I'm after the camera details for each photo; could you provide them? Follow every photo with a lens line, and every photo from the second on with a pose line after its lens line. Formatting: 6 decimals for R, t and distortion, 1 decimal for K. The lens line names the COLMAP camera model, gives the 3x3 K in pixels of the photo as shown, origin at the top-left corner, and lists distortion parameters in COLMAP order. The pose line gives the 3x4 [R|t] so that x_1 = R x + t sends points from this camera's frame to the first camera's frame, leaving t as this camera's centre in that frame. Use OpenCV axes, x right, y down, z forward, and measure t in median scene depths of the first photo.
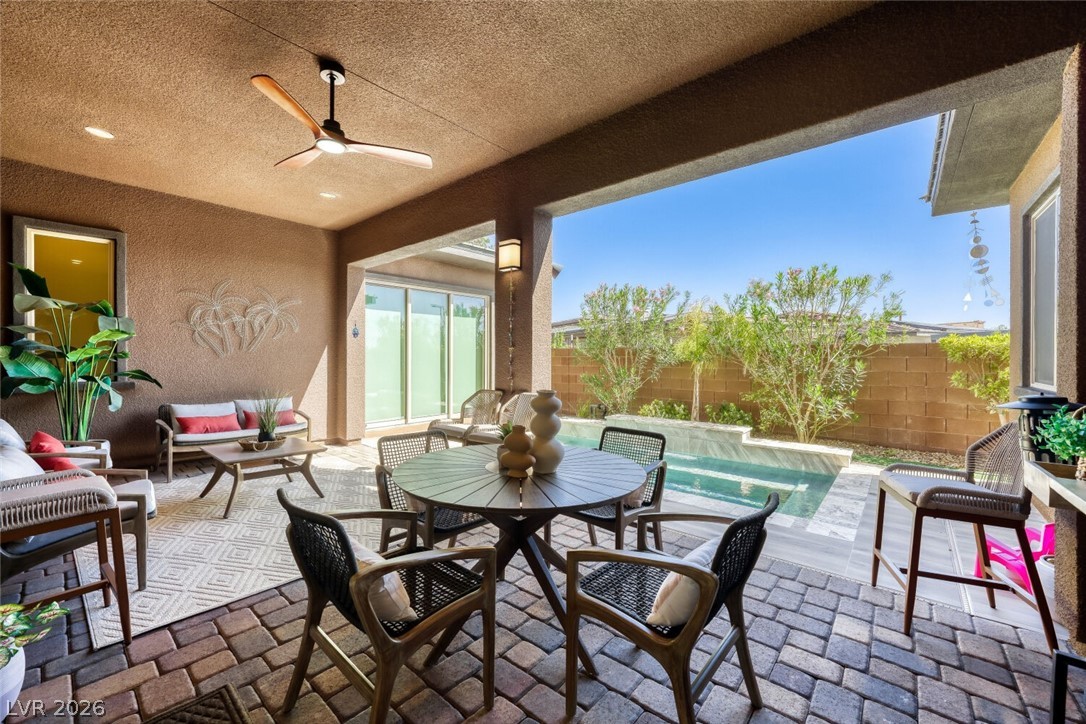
lens RADIAL K [[429.5, 0, 540.4], [0, 429.5, 356.2], [0, 0, 1]] dist [-0.019022, 0.005822]
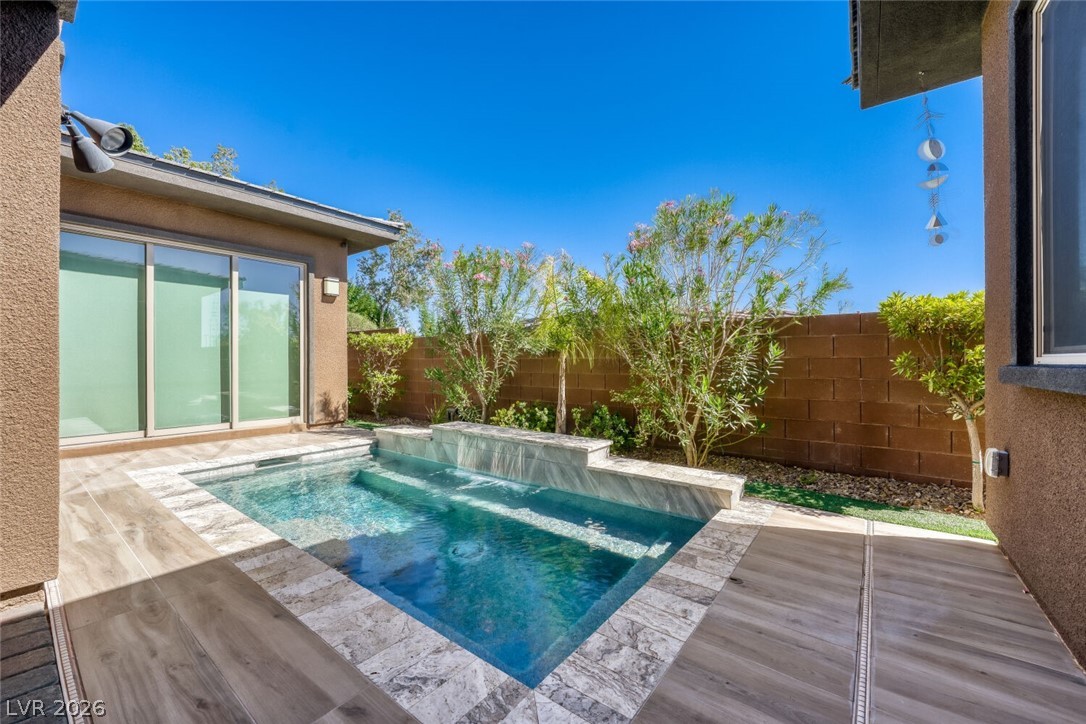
lens RADIAL K [[421.6, 0, 543.0], [0, 421.6, 362.0], [0, 0, 1]] dist [-0.016133, -0.000222]
pose [[0.999097, -0.003270, 0.042365, 0.386124], [0.003293, 0.999994, -0.000481, 0.044763], [-0.042363, 0.000620, 0.999102, 0.368824]]
